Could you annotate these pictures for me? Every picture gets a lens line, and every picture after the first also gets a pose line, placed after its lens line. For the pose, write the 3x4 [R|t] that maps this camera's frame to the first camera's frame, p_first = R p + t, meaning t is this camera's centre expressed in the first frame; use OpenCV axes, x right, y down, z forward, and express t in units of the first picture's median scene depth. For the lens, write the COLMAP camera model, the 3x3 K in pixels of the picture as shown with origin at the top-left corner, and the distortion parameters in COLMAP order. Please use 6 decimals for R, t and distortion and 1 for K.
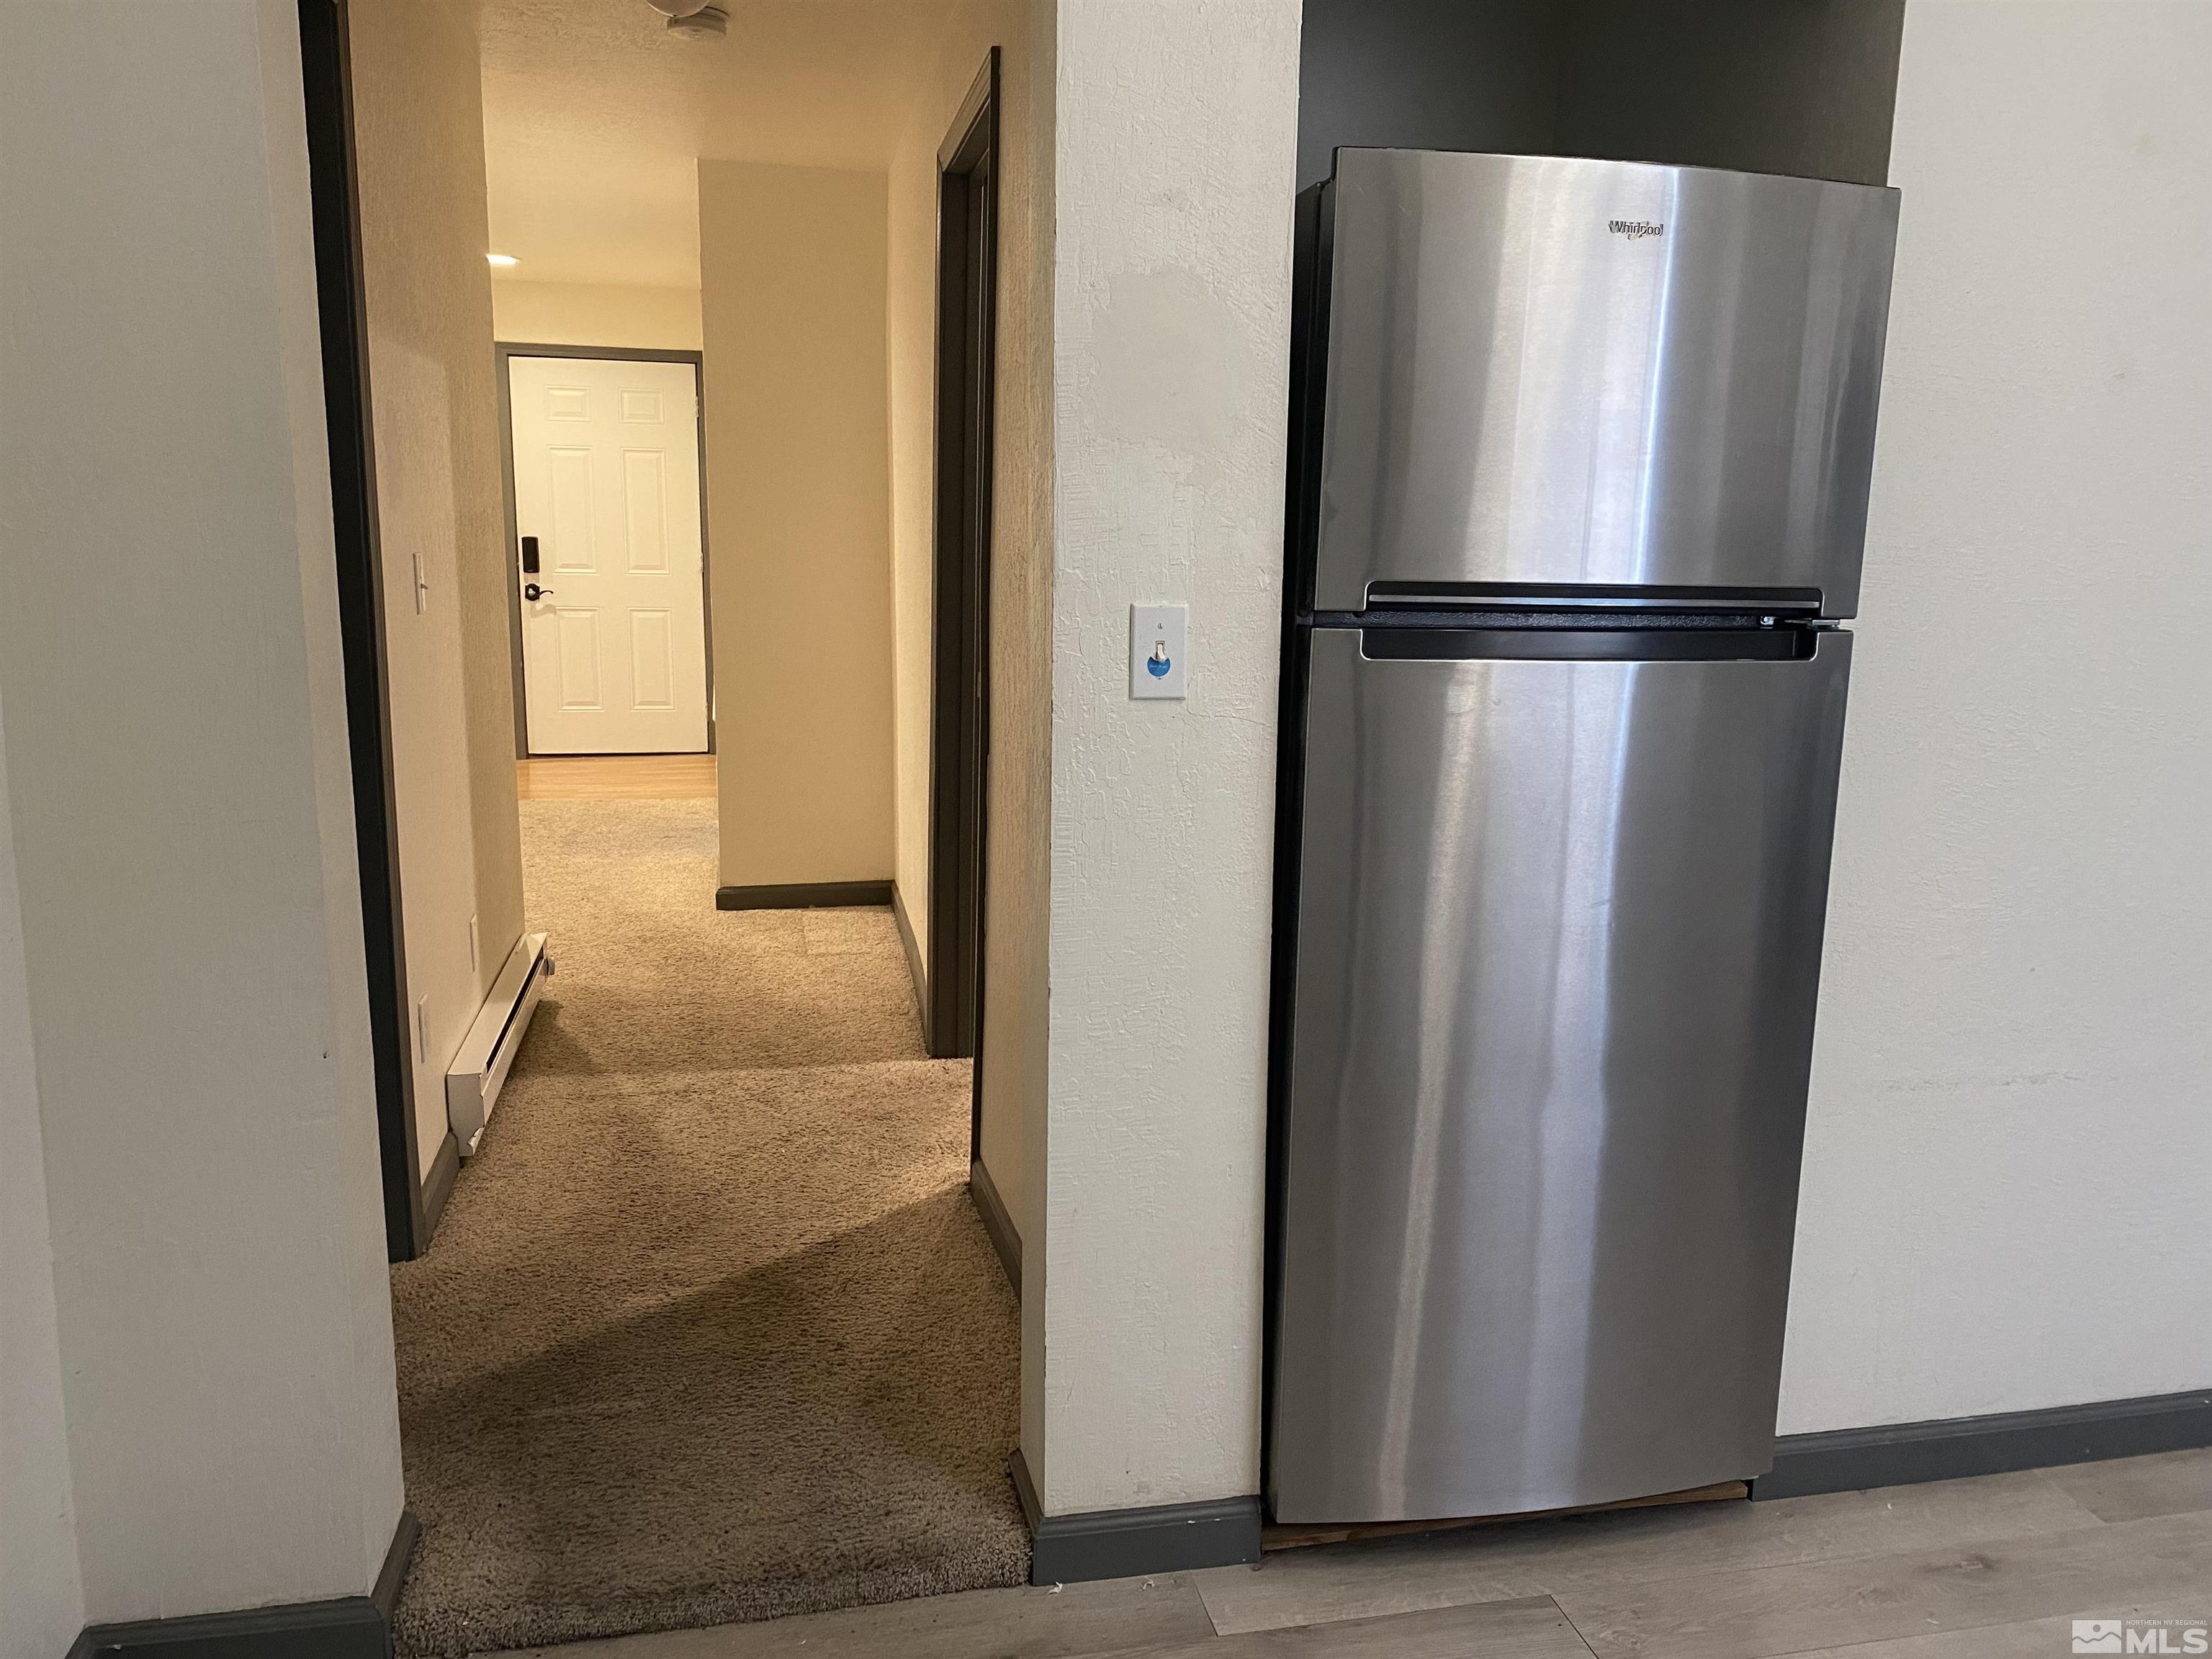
lens RADIAL K [[1679.1, 0, 1106.5], [0, 1679.1, 841.8], [0, 0, 1]] dist [0.037170, -0.037367]
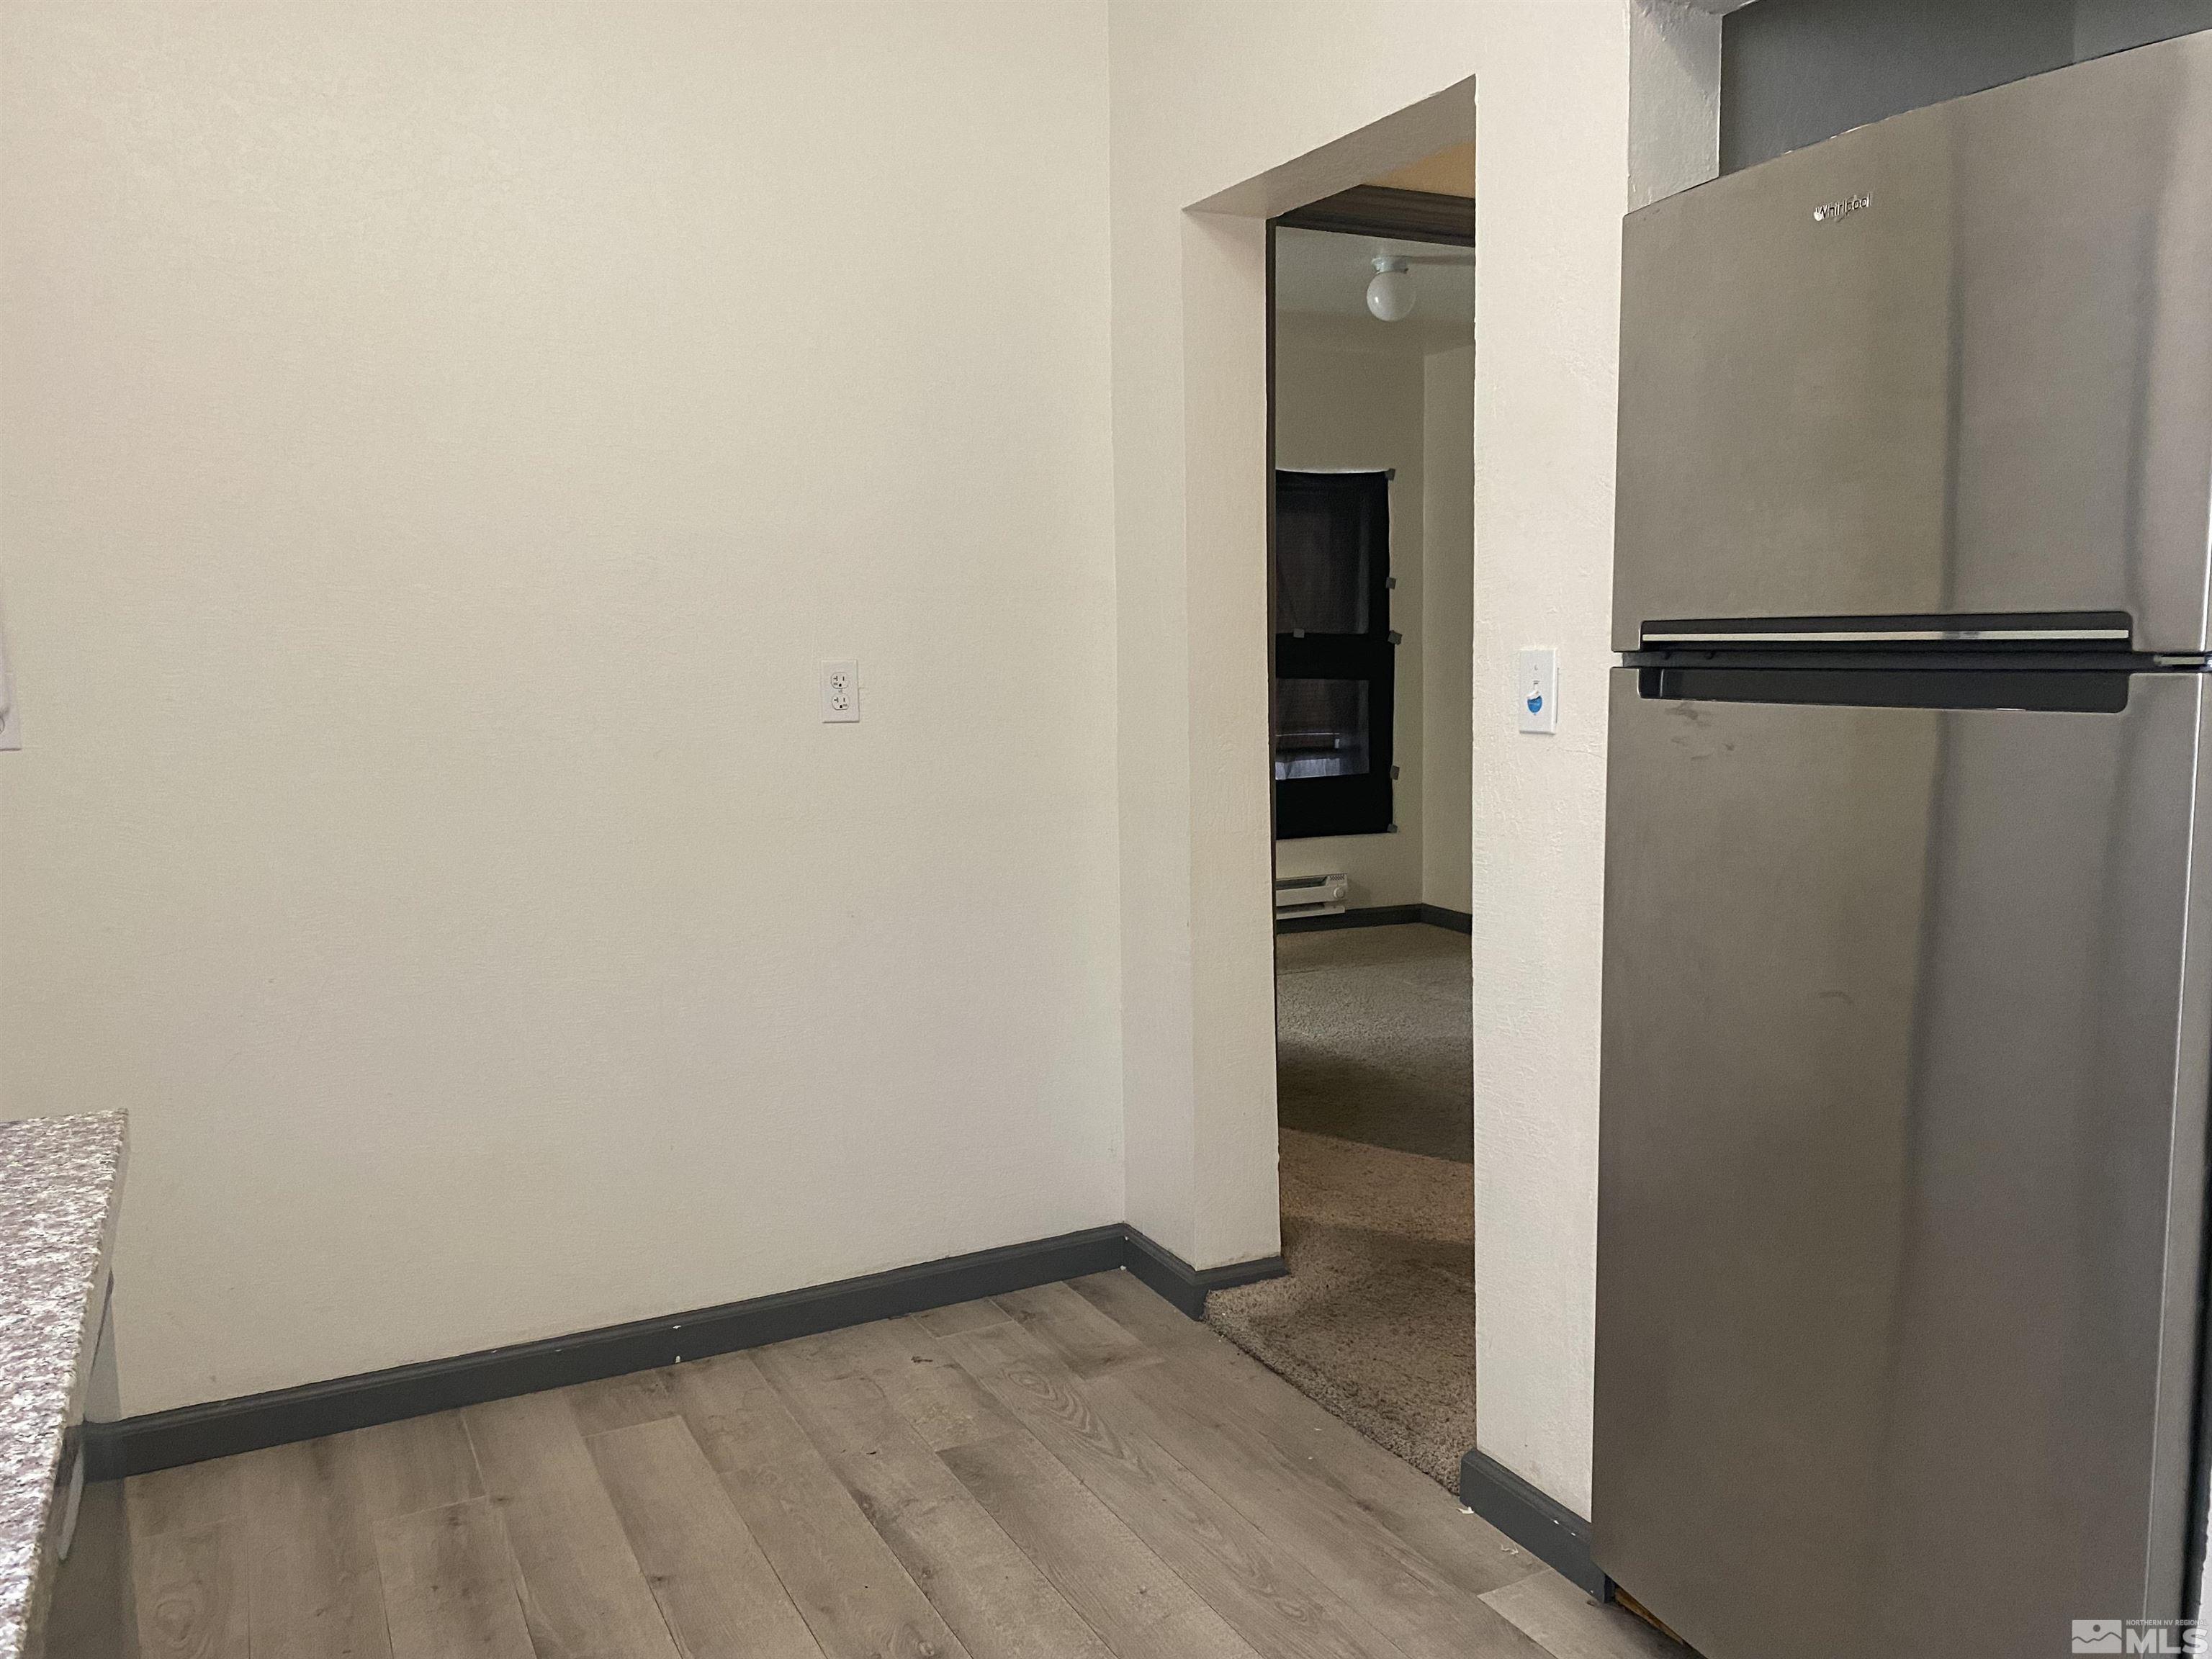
lens RADIAL K [[1679.1, 0, 1085.4], [0, 1679.1, 827.8], [0, 0, 1]] dist [0.037170, -0.037367]
pose [[0.244698, 0.082837, -0.966054, 0.955356], [-0.153100, 0.987146, 0.045866, -0.025390], [0.957436, 0.136679, 0.254235, 0.395201]]
